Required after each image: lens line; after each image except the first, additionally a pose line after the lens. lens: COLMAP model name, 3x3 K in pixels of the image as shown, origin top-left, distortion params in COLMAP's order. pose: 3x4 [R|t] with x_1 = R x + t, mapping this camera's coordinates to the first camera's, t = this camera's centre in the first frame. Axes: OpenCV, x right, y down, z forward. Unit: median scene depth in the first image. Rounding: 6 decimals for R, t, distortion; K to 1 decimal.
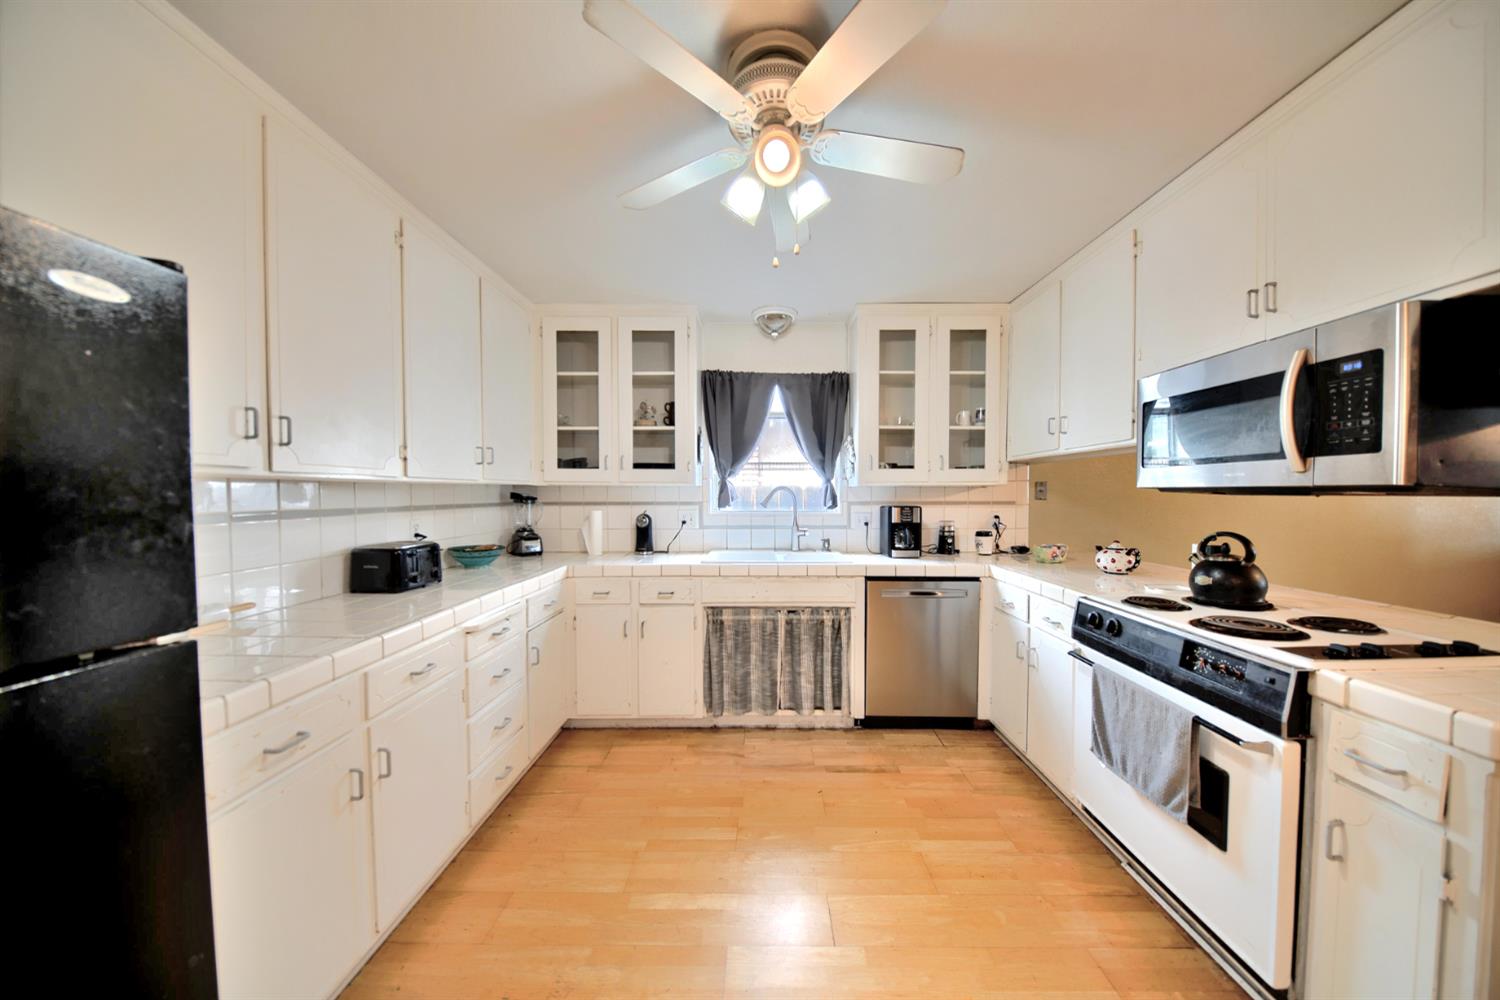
lens RADIAL K [[484.5, 0, 758.7], [0, 484.5, 507.8], [0, 0, 1]] dist [-0.004626, -0.002634]
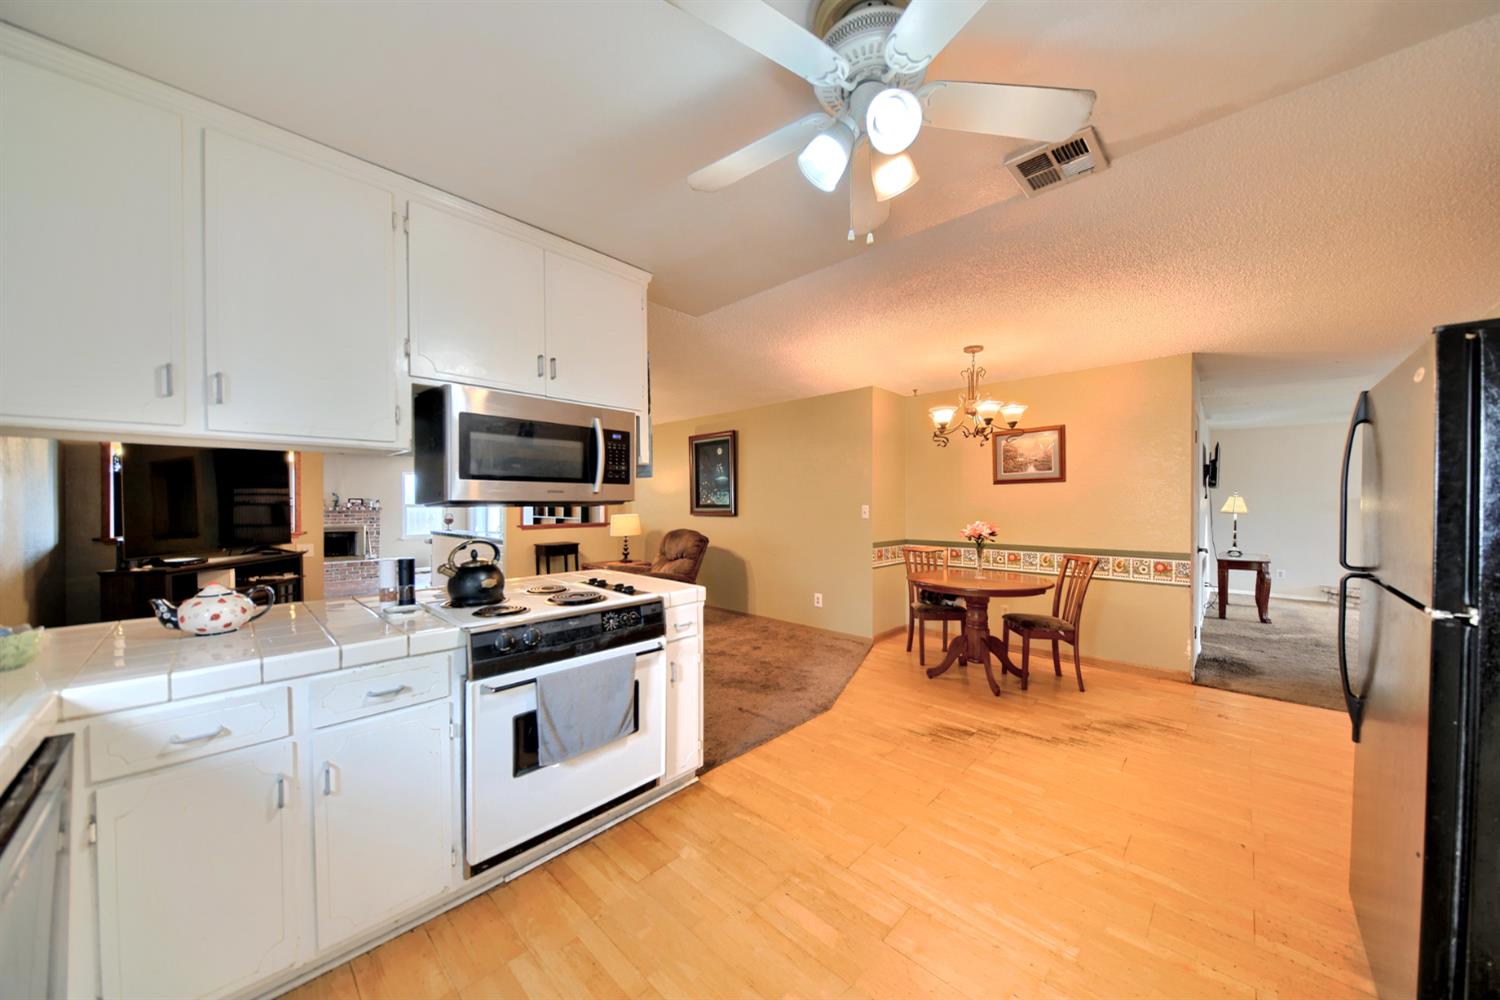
lens RADIAL K [[509.6, 0, 761.0], [0, 509.6, 506.0], [0, 0, 1]] dist [0.001115, 0.000005]
pose [[-0.742079, -0.000658, 0.670312, -0.208328], [0.024395, 0.999311, 0.027988, -0.028900], [-0.669868, 0.037121, -0.741552, 0.877415]]
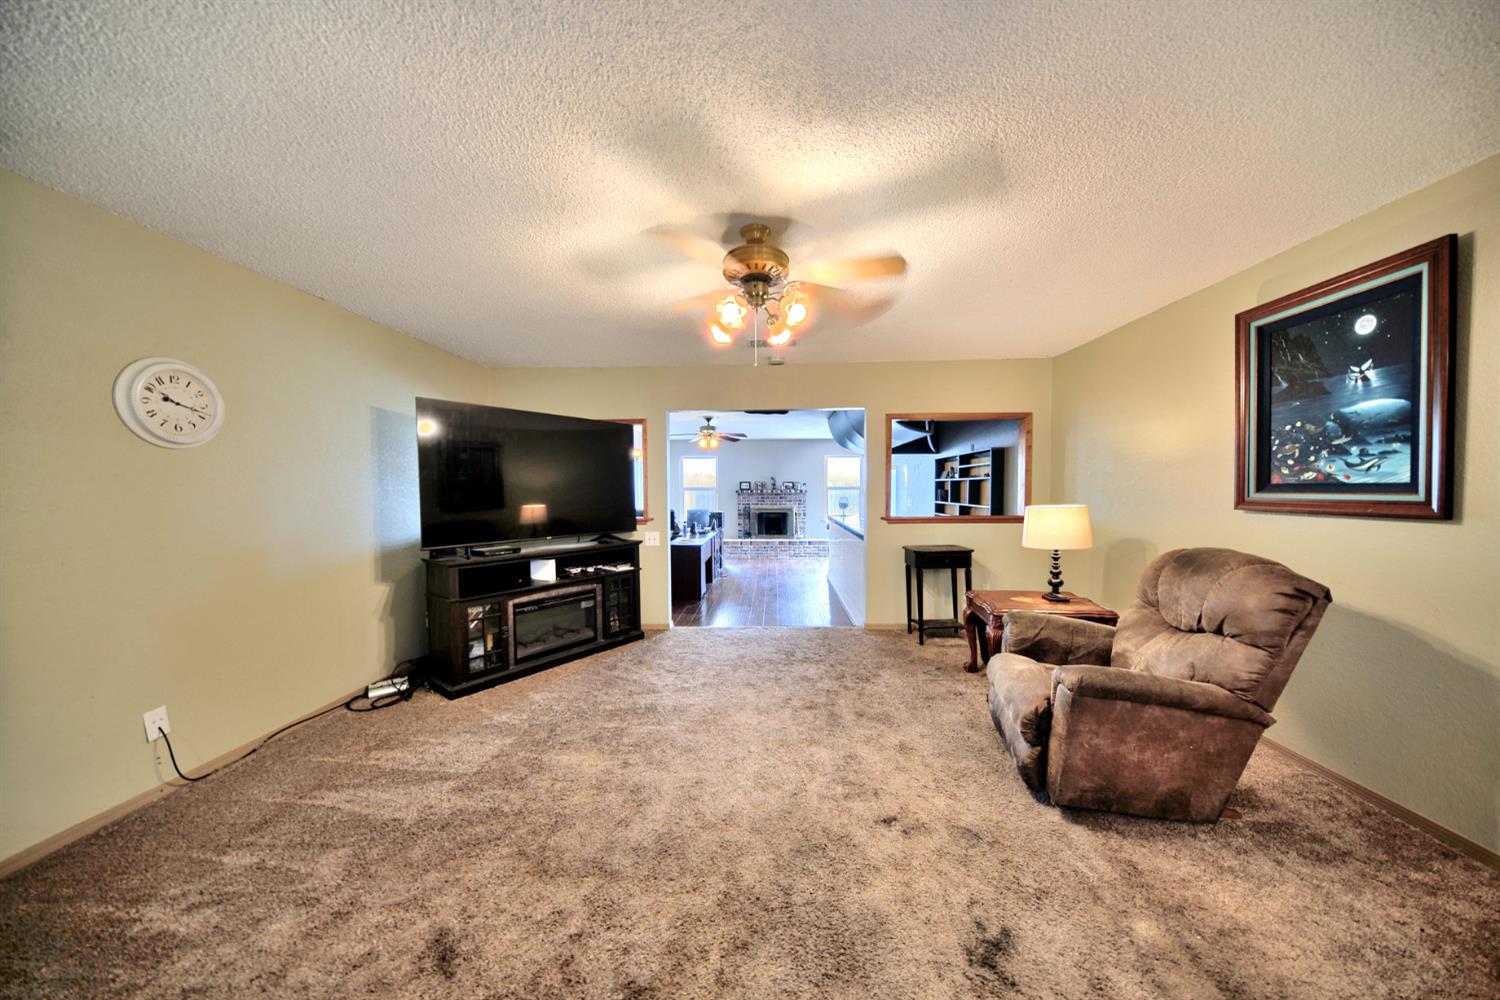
lens RADIAL K [[484.5, 0, 759.1], [0, 484.5, 507.7], [0, 0, 1]] dist [-0.004626, -0.002634]
pose [[0.019197, -0.039255, 0.999045, 0.719916], [0.041020, 0.998419, 0.038443, -0.003958], [-0.998974, 0.040243, 0.020777, 0.205071]]
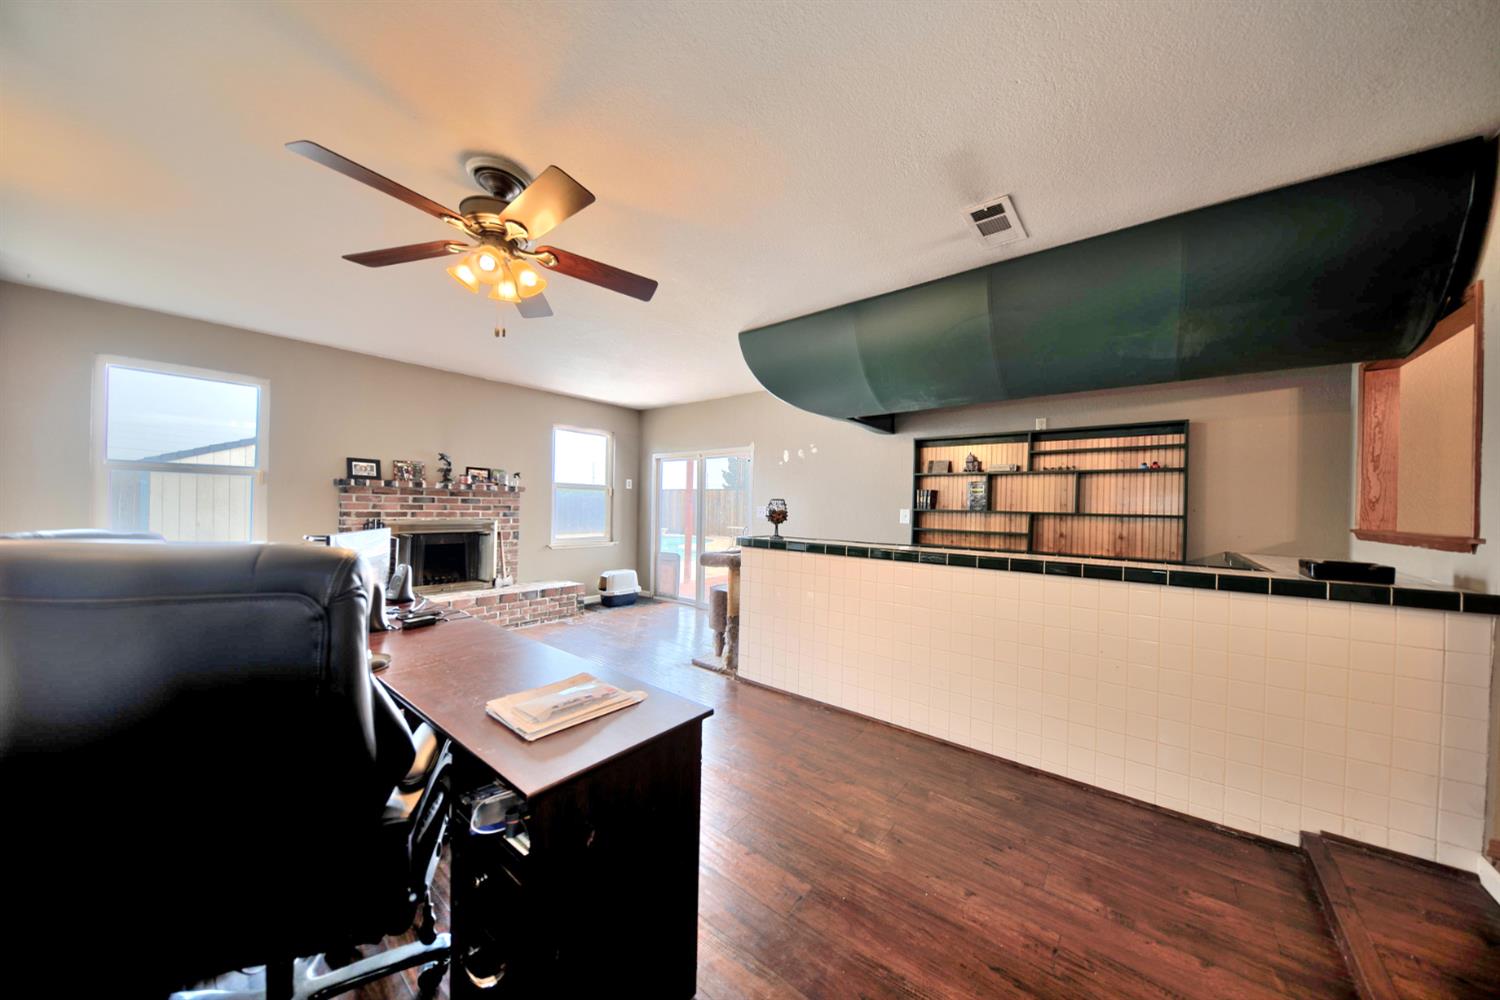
lens RADIAL K [[484.5, 0, 768.0], [0, 484.5, 506.5], [0, 0, 1]] dist [-0.004626, -0.002634]
pose [[-0.791315, -0.016818, 0.611178, 2.744652], [0.001630, 0.999560, 0.029616, 0.046511], [-0.611407, 0.024432, -0.790939, 0.865796]]
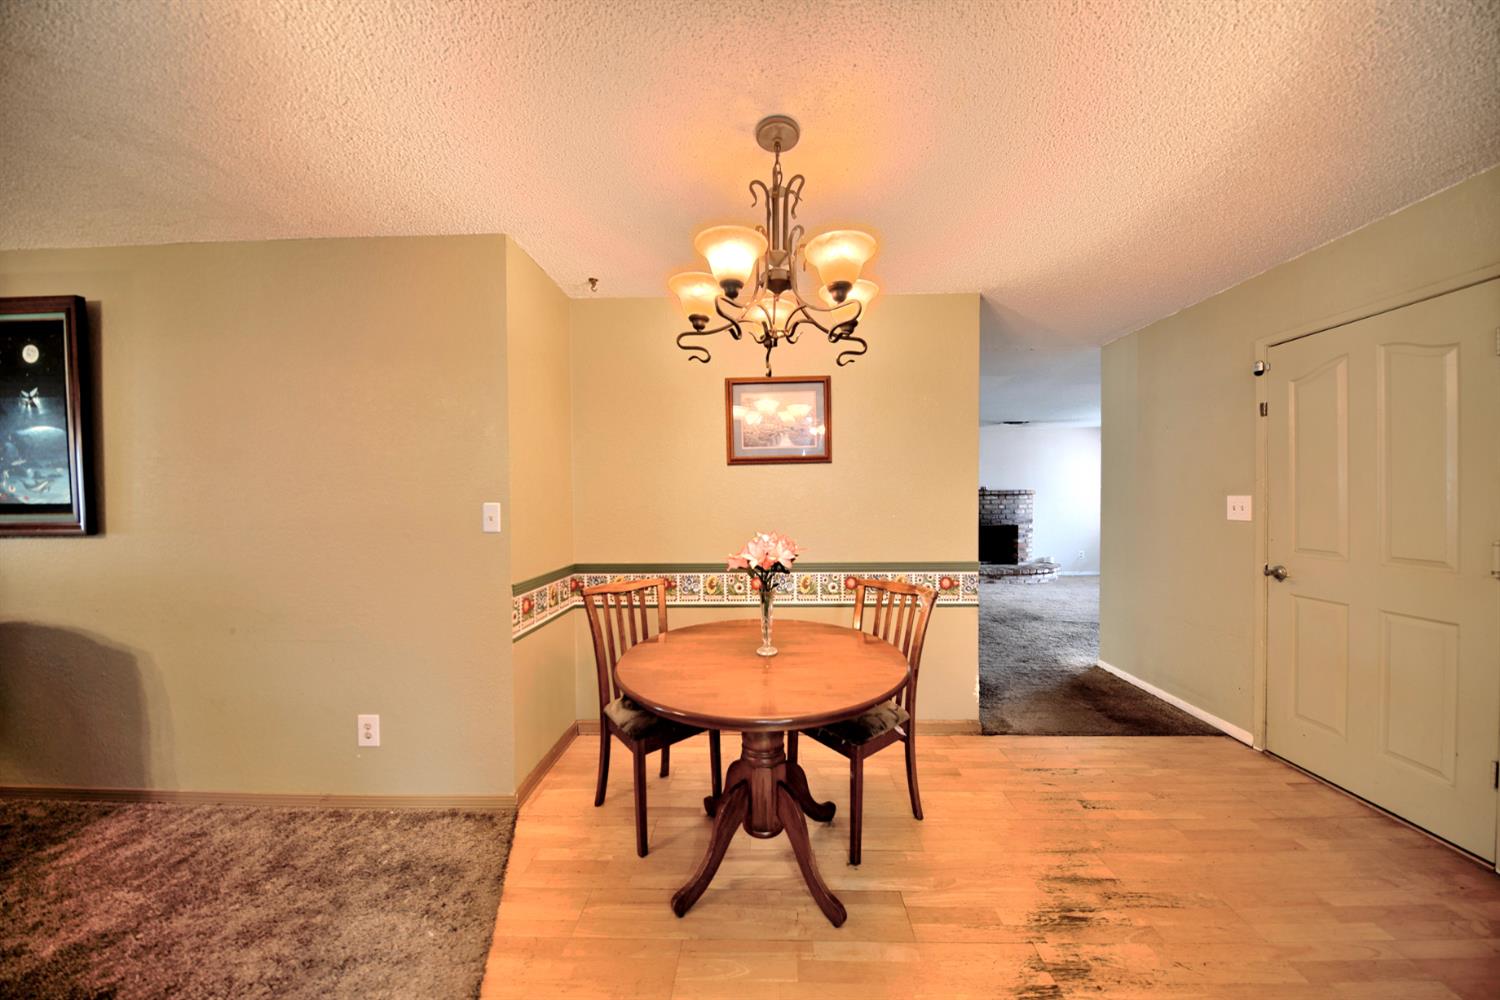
lens RADIAL K [[484.5, 0, 758.6], [0, 484.5, 506.3], [0, 0, 1]] dist [-0.004626, -0.002634]
pose [[-0.999957, 0.007867, 0.004920, 0.302885], [0.008120, 0.998516, 0.053851, -0.003237], [-0.004489, 0.053889, -0.998537, 0.050638]]
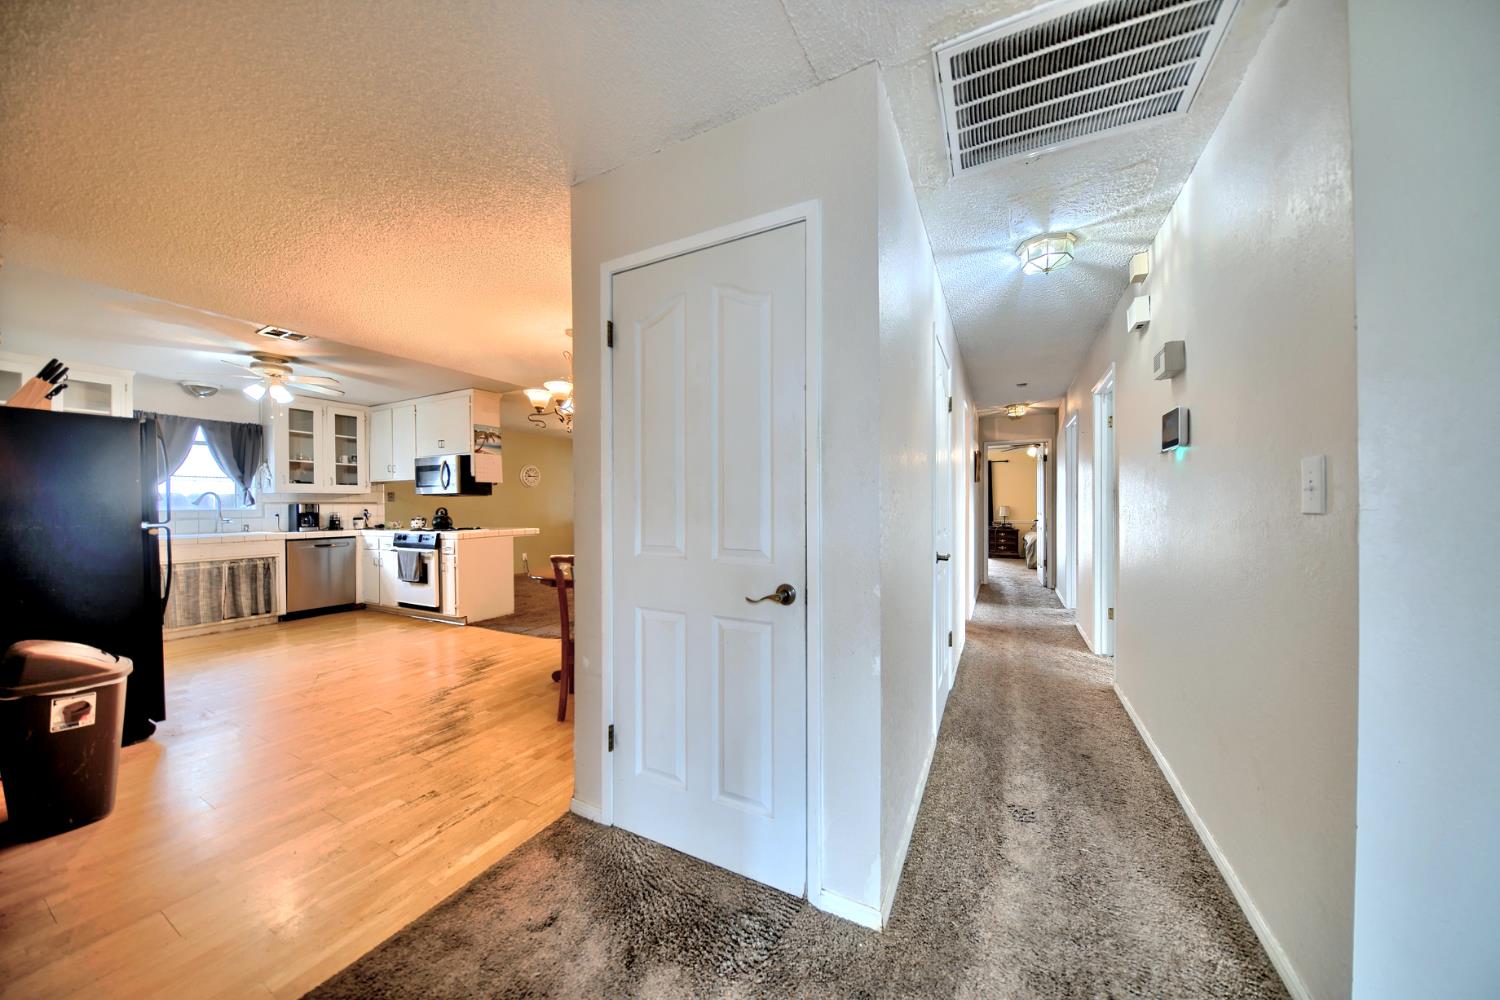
lens RADIAL K [[484.5, 0, 756.3], [0, 484.5, 507.3], [0, 0, 1]] dist [-0.004626, -0.002634]
pose [[0.440733, -0.005780, 0.897620, -0.654166], [0.034697, 0.999342, -0.010602, 0.097611], [-0.896968, 0.035818, 0.440643, -1.484415]]
